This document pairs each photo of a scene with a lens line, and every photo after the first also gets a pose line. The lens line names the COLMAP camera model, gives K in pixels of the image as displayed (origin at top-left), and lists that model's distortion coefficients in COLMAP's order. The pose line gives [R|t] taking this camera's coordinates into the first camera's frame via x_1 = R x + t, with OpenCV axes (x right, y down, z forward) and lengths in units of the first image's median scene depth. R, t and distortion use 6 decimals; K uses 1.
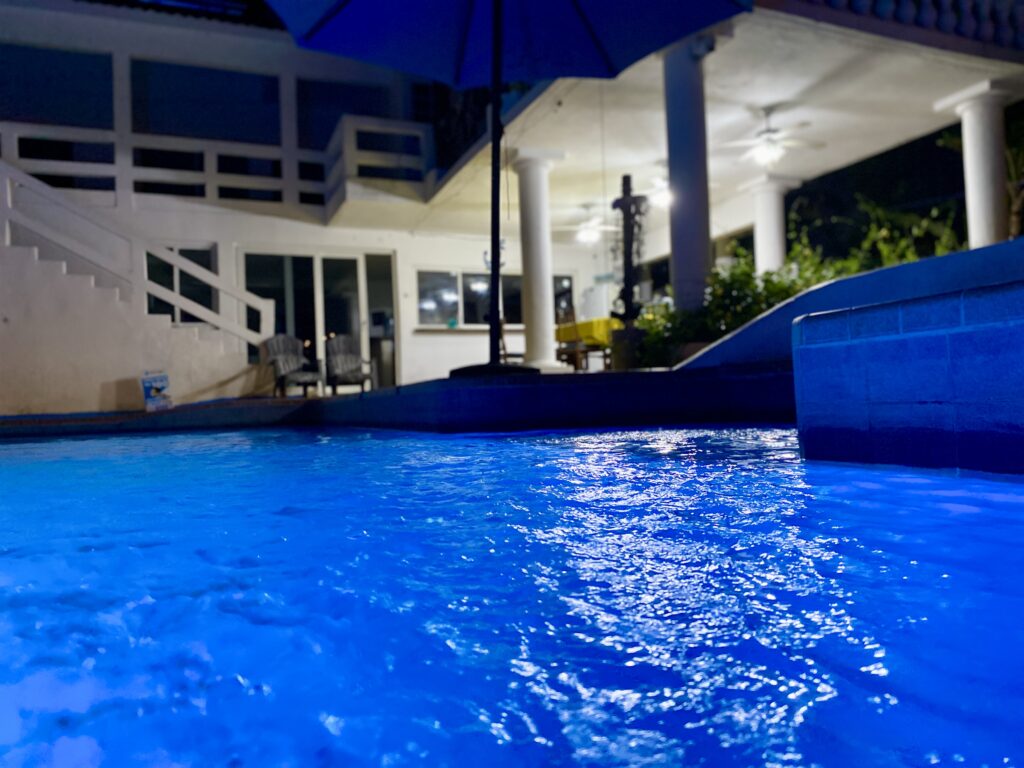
lens RADIAL K [[775.7, 0, 513.1], [0, 775.7, 386.4], [0, 0, 1]] dist [0.052290, -0.081566]
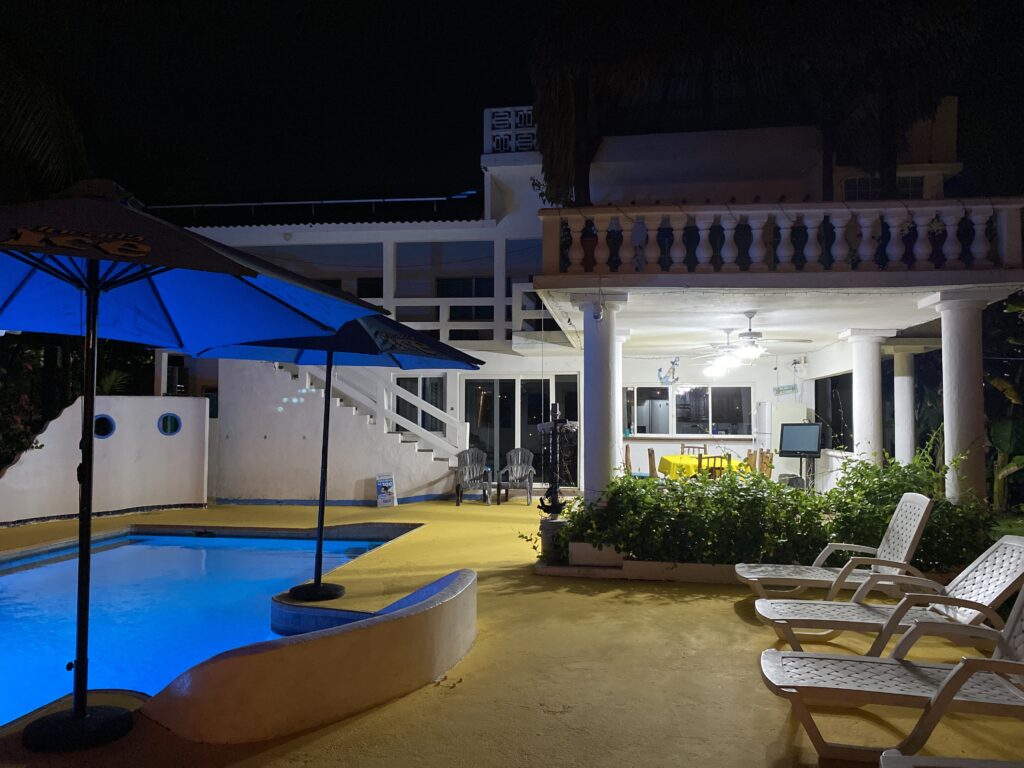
lens RADIAL K [[775.7, 0, 511.4], [0, 775.7, 377.9], [0, 0, 1]] dist [0.052290, -0.081566]
pose [[0.858292, 0.016280, -0.512903, 0.444439], [-0.025606, 0.999610, -0.011121, -0.176777], [0.512522, 0.022679, 0.858375, -0.106883]]
